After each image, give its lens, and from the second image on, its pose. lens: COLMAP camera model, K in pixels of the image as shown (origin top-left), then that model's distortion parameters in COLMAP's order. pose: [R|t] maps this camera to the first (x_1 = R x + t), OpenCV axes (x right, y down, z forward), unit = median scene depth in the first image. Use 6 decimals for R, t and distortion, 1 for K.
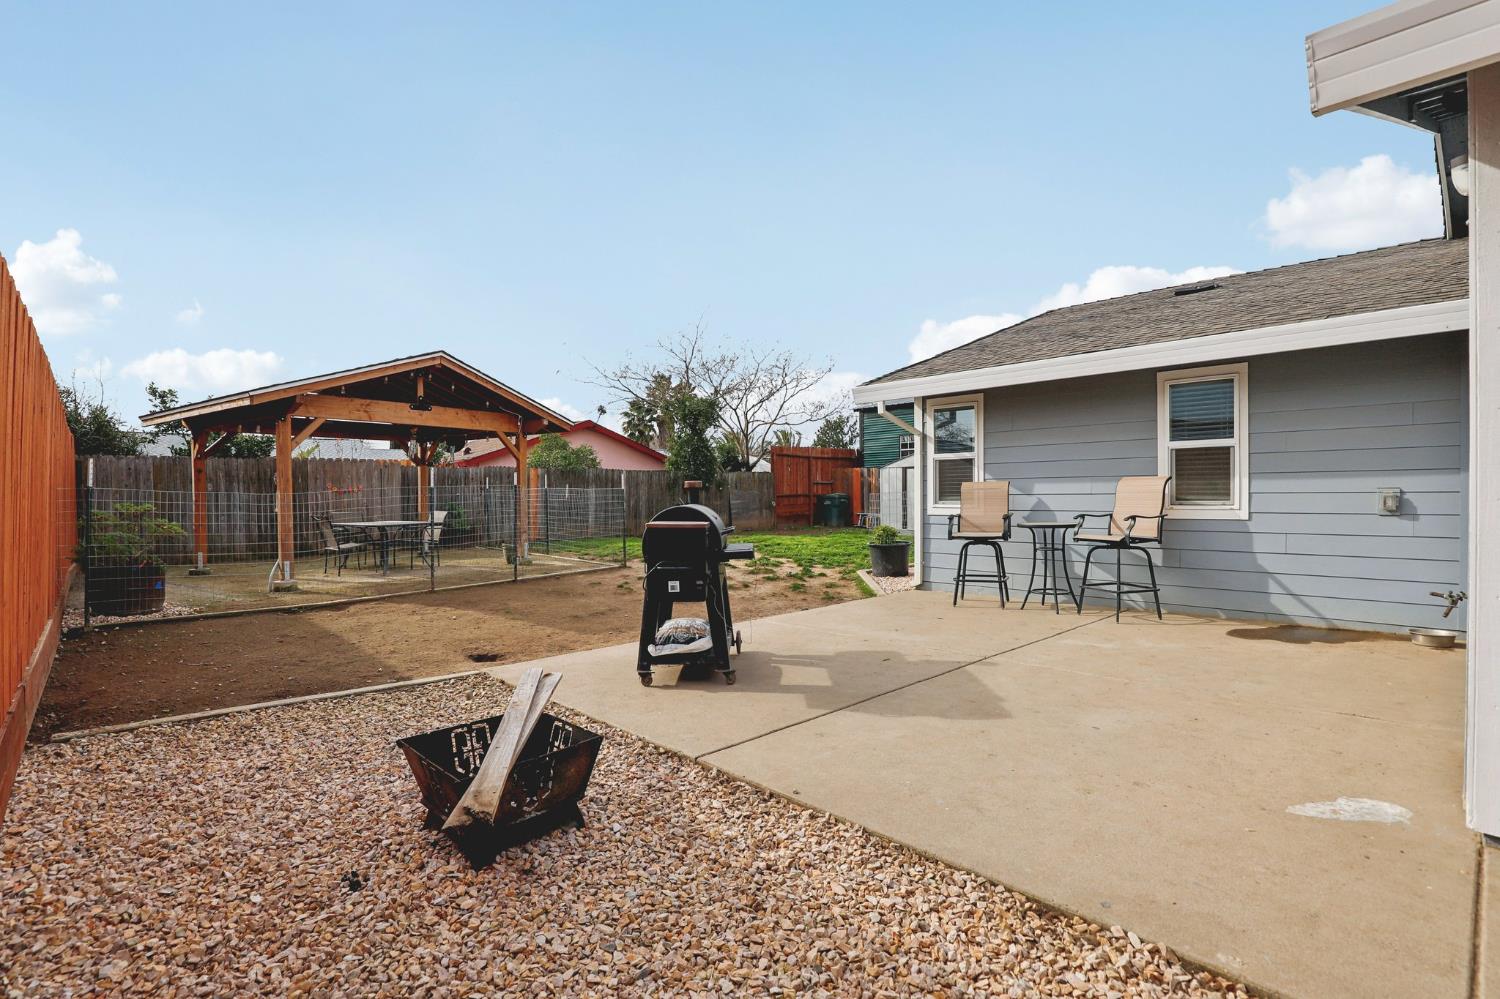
lens RADIAL K [[713.5, 0, 750.0], [0, 713.5, 499.5], [0, 0, 1]] dist [-0.000324, 0.000152]
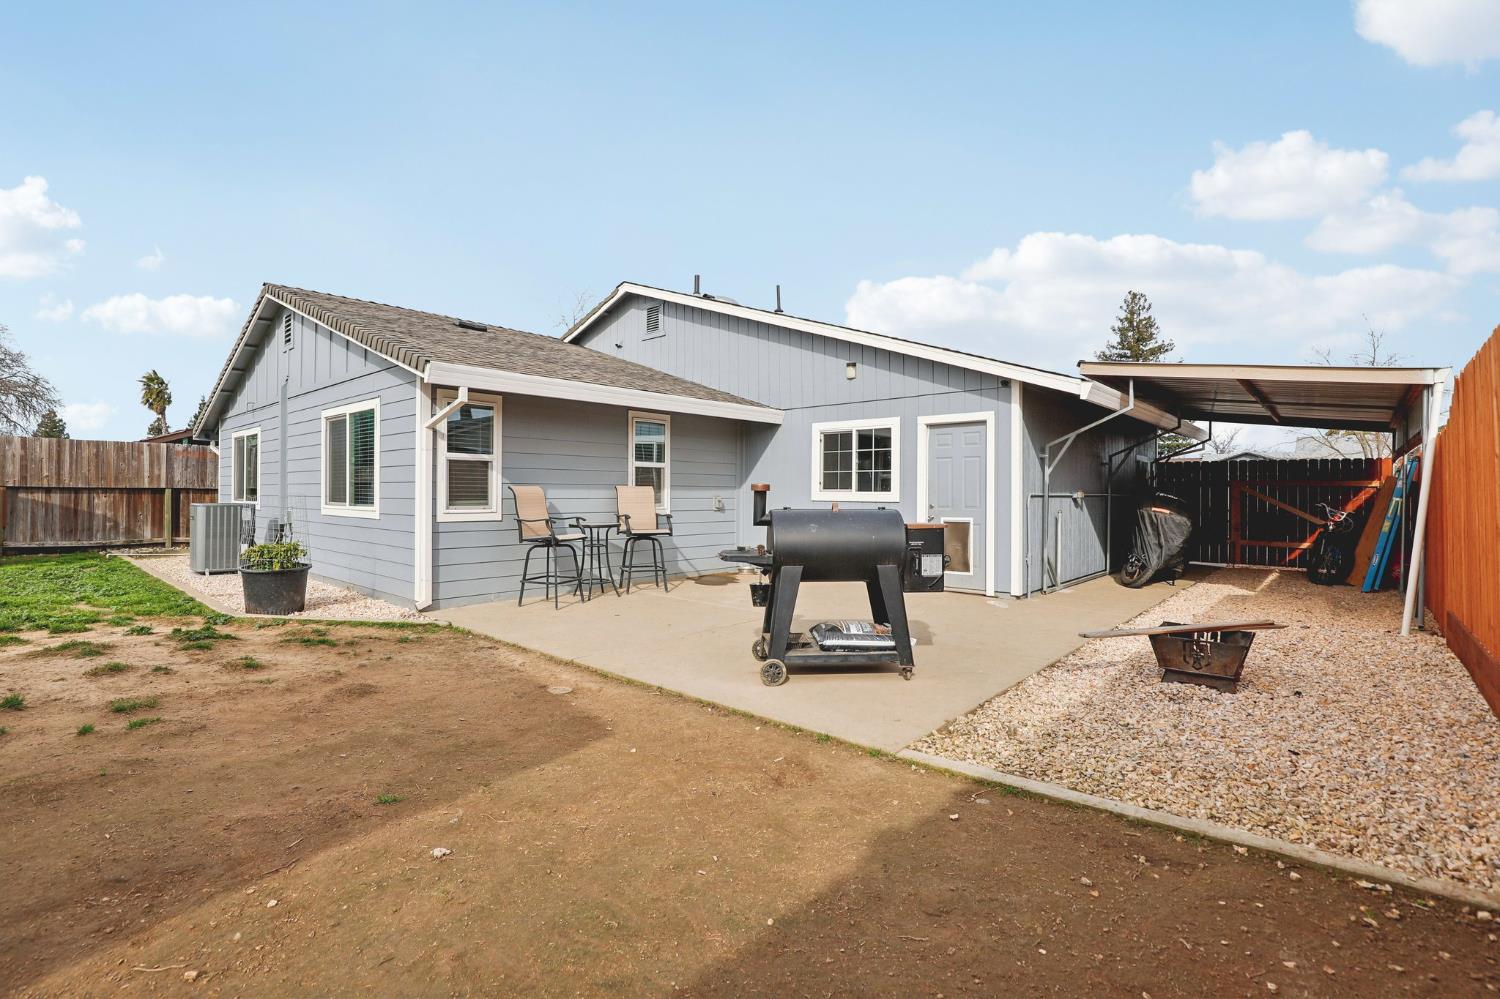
lens RADIAL K [[713.5, 0, 750.0], [0, 713.5, 499.5], [0, 0, 1]] dist [-0.000324, 0.000152]
pose [[-0.041150, 0.006085, 0.999134, -0.743552], [0.006299, 0.999963, -0.005831, 0.003099], [-0.999133, 0.006054, -0.041187, 0.760792]]
